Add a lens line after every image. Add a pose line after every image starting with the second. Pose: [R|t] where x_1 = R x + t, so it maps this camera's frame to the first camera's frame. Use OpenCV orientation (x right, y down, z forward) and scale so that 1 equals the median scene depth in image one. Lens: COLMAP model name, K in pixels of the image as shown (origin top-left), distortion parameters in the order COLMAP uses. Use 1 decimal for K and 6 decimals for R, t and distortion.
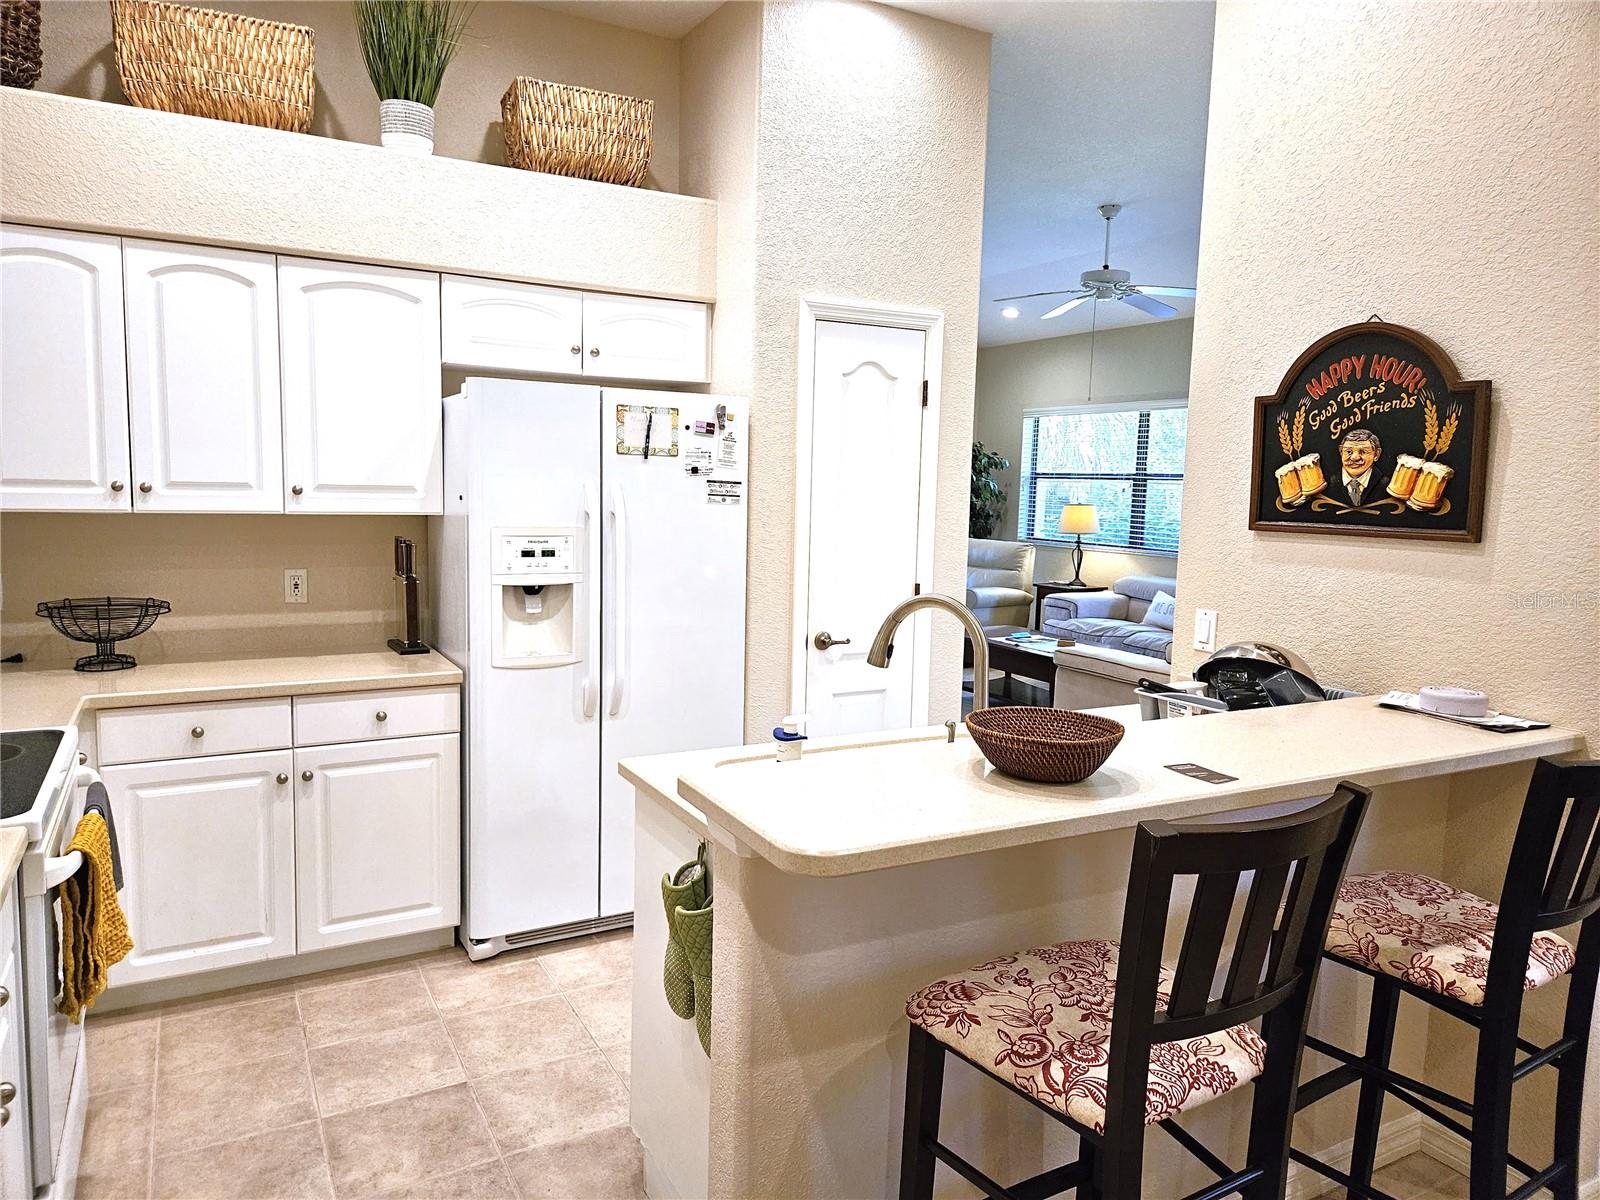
lens RADIAL K [[1069.1, 0, 796.7], [0, 1069.1, 591.6], [0, 0, 1]] dist [0.063784, -0.055239]
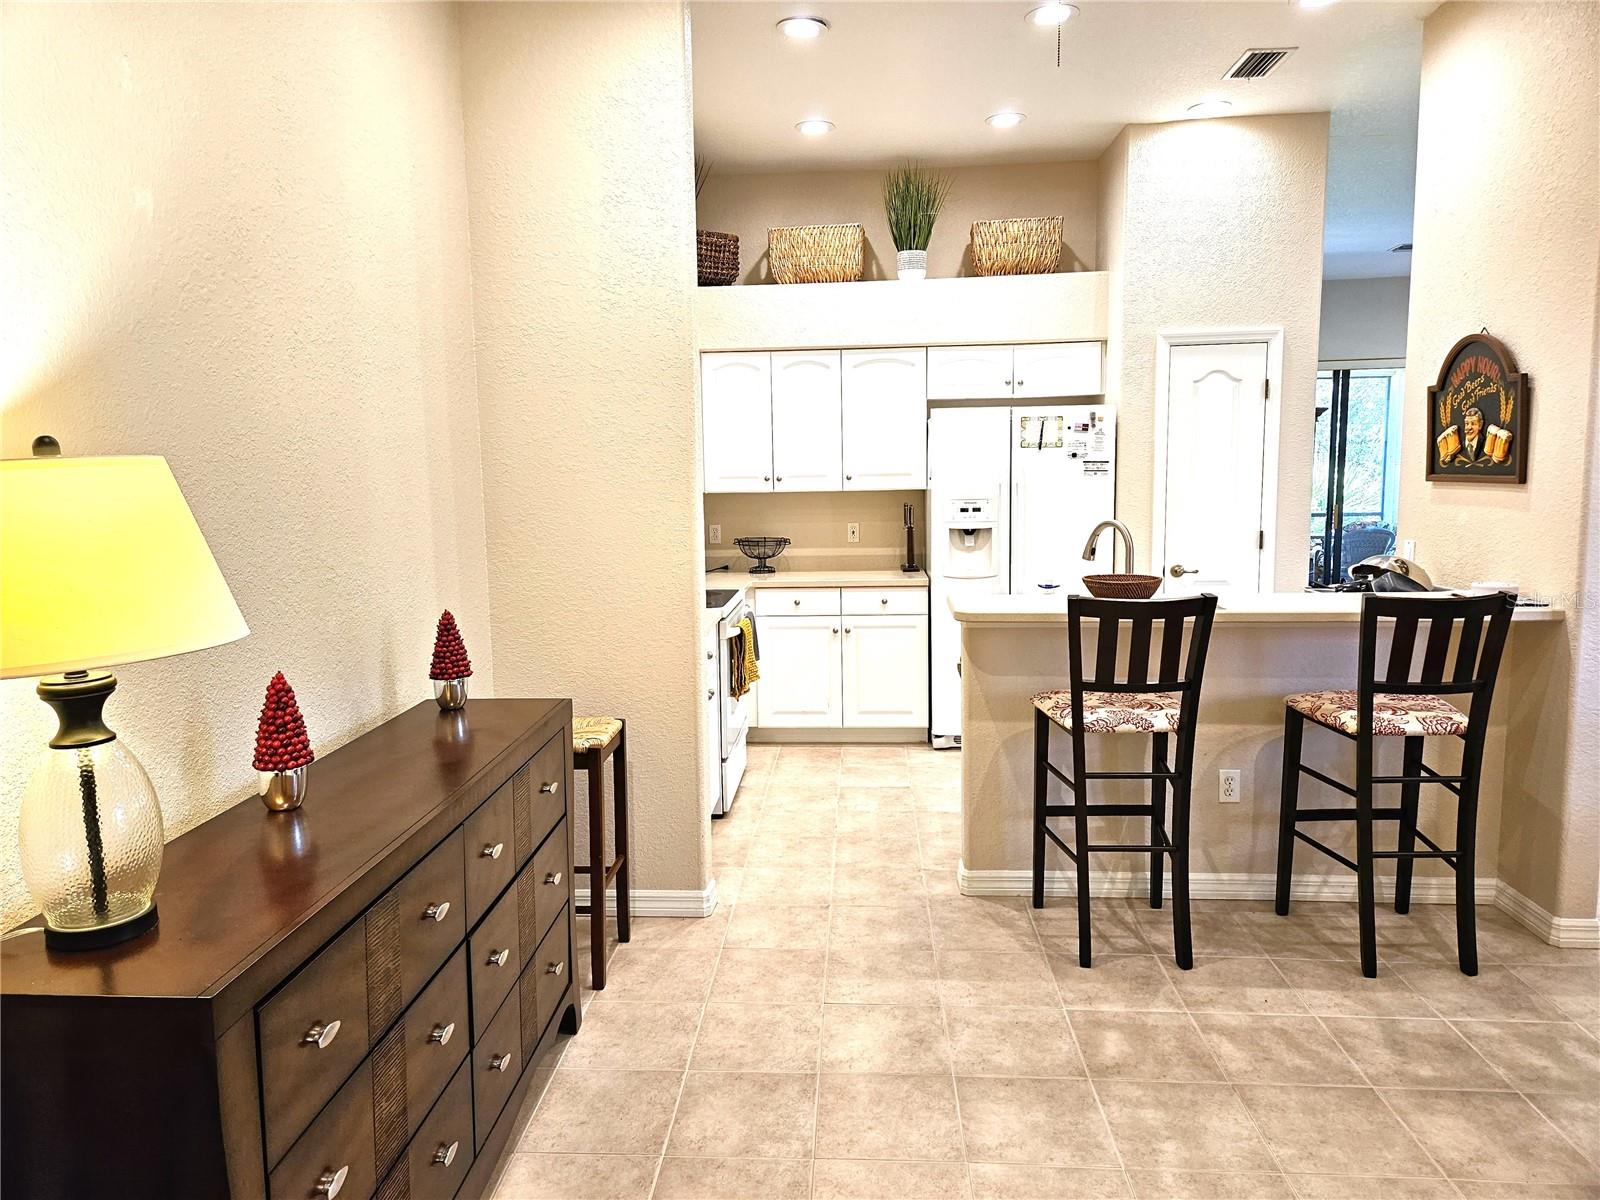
lens RADIAL K [[1059.2, 0, 793.5], [0, 1059.2, 592.8], [0, 0, 1]] dist [0.059564, -0.048738]
pose [[0.839126, 0.025889, -0.543321, 0.503913], [-0.017309, 0.999632, 0.020900, 0.075200], [0.543662, -0.008133, 0.839265, -0.638359]]
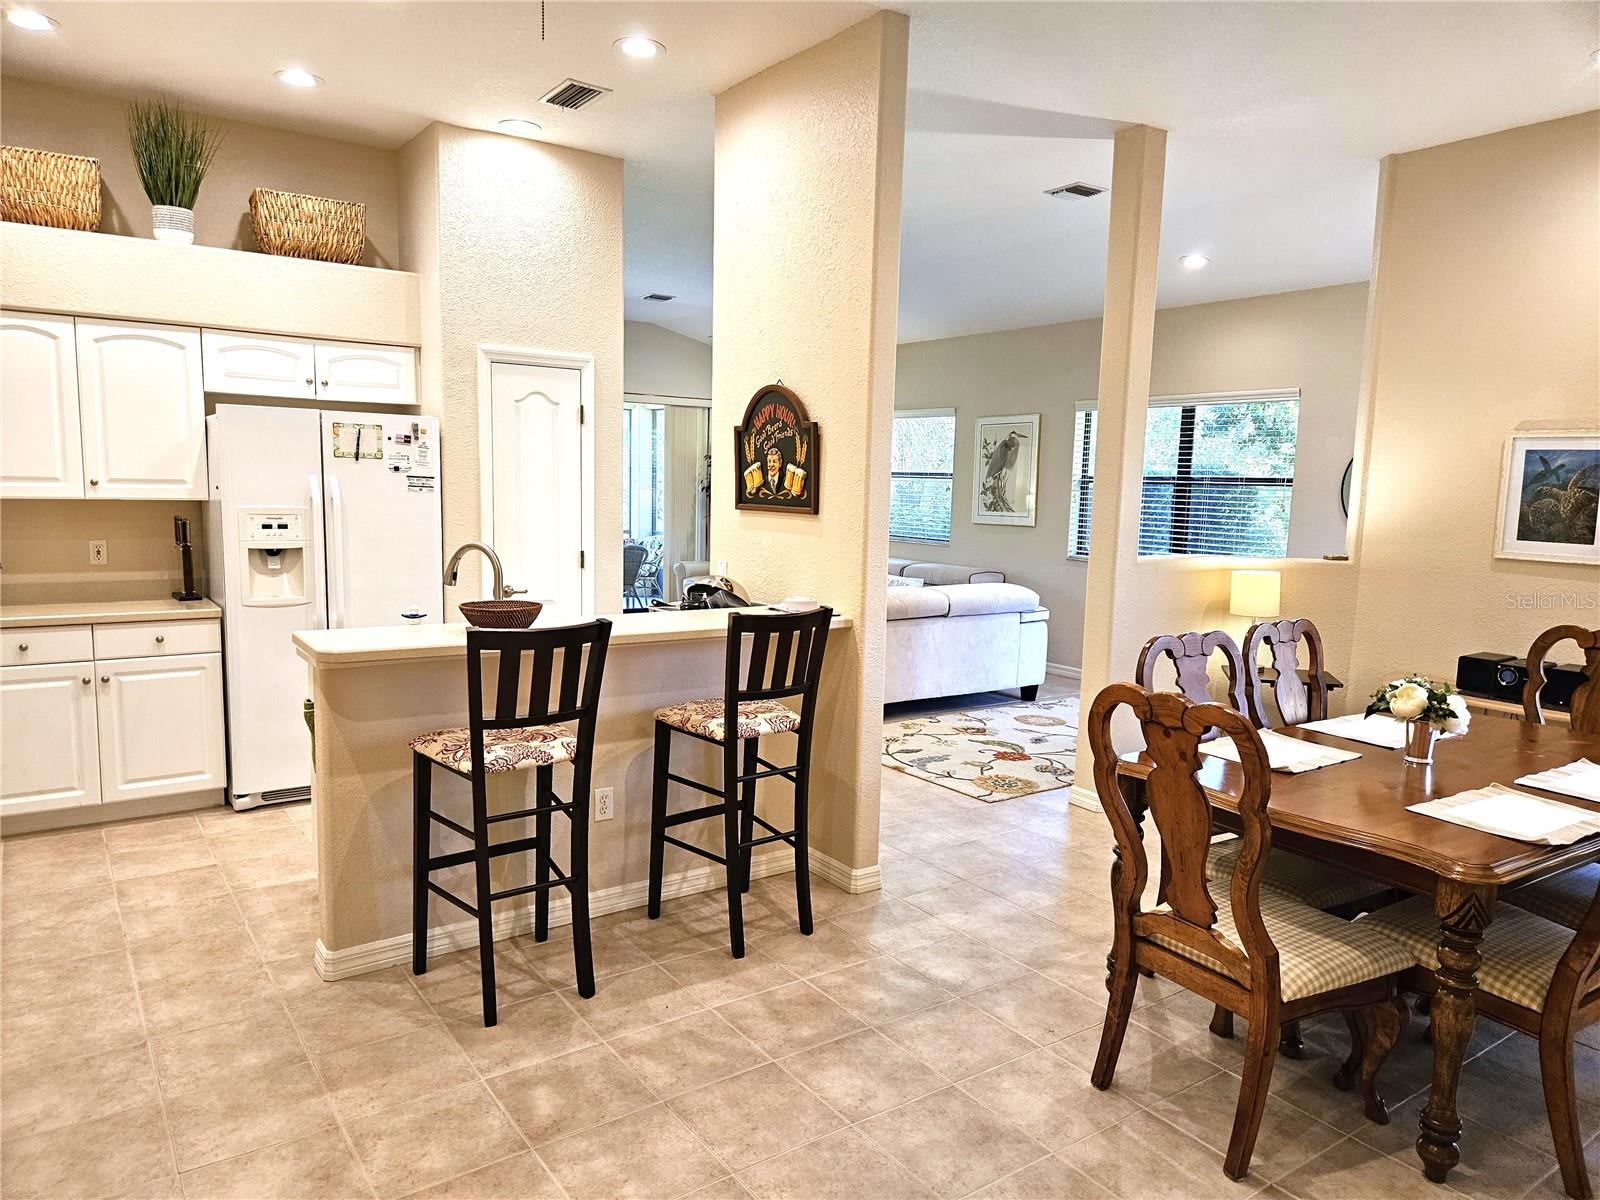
lens RADIAL K [[1063.6, 0, 803.2], [0, 1063.6, 610.8], [0, 0, 1]] dist [0.071796, -0.063419]
pose [[0.993617, -0.013029, 0.112047, 0.347891], [0.010440, 0.999666, 0.023657, 0.058954], [-0.112318, -0.022336, 0.993421, -0.602478]]
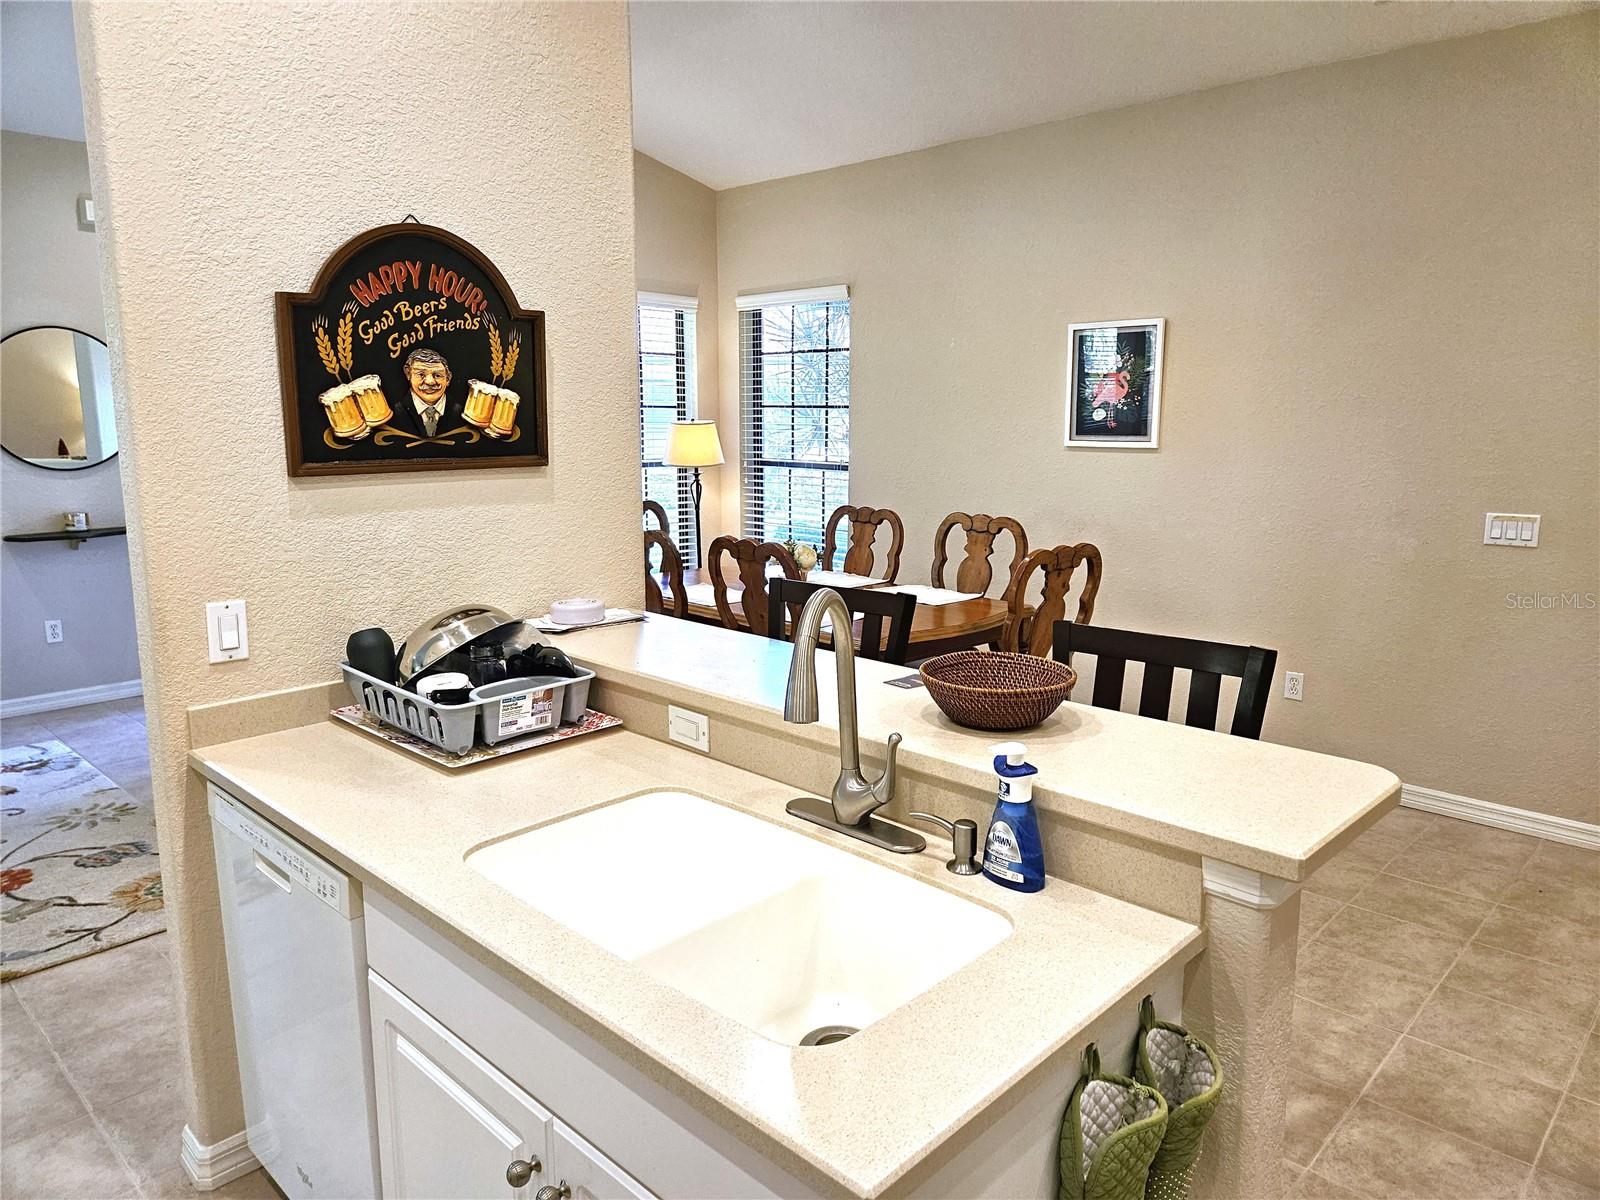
lens RADIAL K [[1069.1, 0, 796.7], [0, 1069.1, 591.6], [0, 0, 1]] dist [0.063784, -0.055239]
pose [[-0.298826, -0.185414, 0.936122, -0.394318], [0.092127, 0.970757, 0.221682, -0.115364], [-0.949850, 0.152486, -0.273006, 0.908571]]
